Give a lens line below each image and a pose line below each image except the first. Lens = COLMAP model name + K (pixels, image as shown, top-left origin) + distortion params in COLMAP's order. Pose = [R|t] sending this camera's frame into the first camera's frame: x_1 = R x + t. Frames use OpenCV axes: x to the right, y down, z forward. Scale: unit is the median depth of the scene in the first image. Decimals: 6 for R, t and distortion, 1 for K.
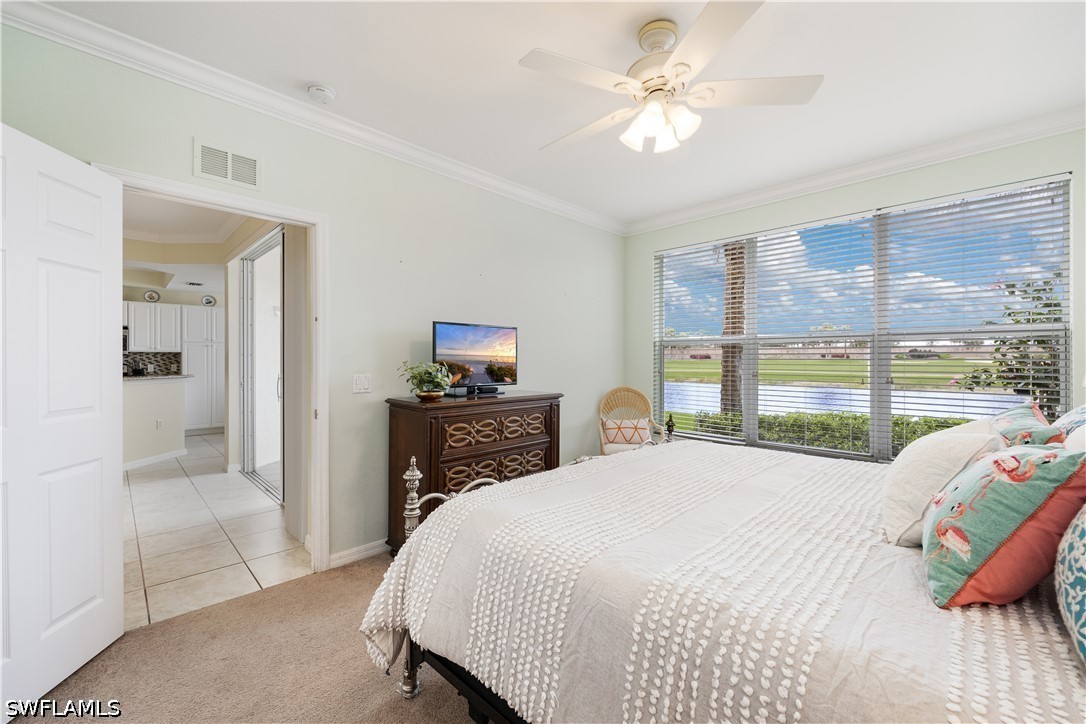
lens RADIAL K [[442.6, 0, 519.7], [0, 442.6, 361.0], [0, 0, 1]] dist [-0.001858, 0.000069]
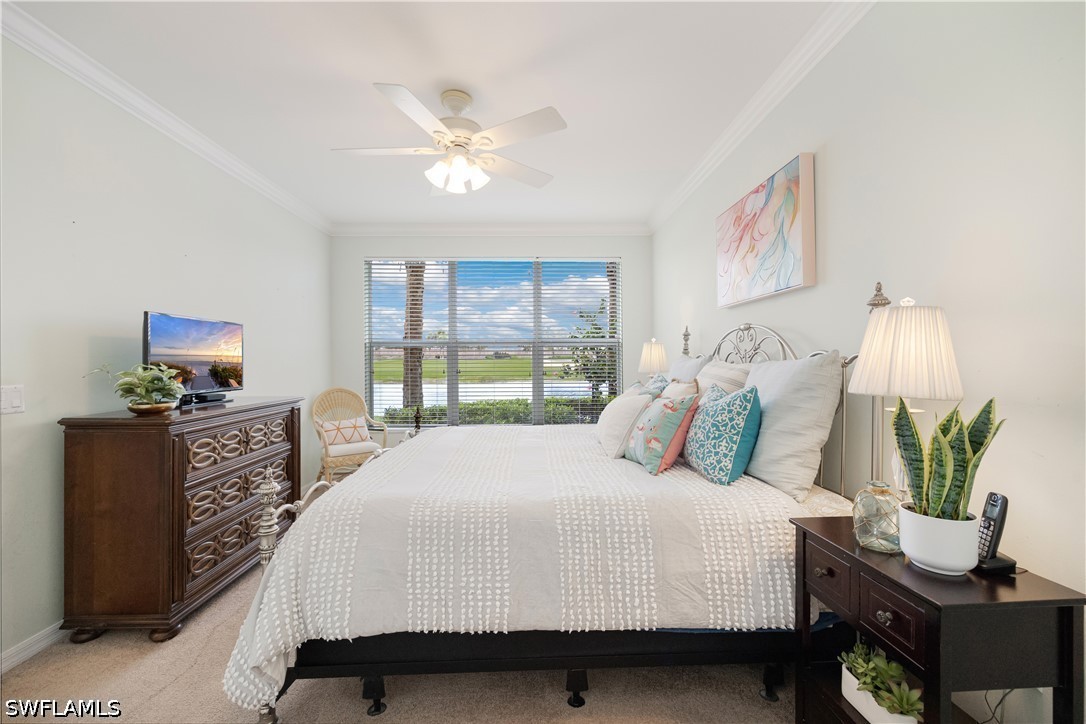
lens RADIAL K [[451.0, 0, 526.4], [0, 451.0, 362.8], [0, 0, 1]] dist [-0.001444, -0.000101]
pose [[0.680335, -0.009136, 0.732845, -0.340550], [0.008042, 0.999955, 0.005001, 0.000589], [-0.732857, 0.002491, 0.680378, -0.007805]]
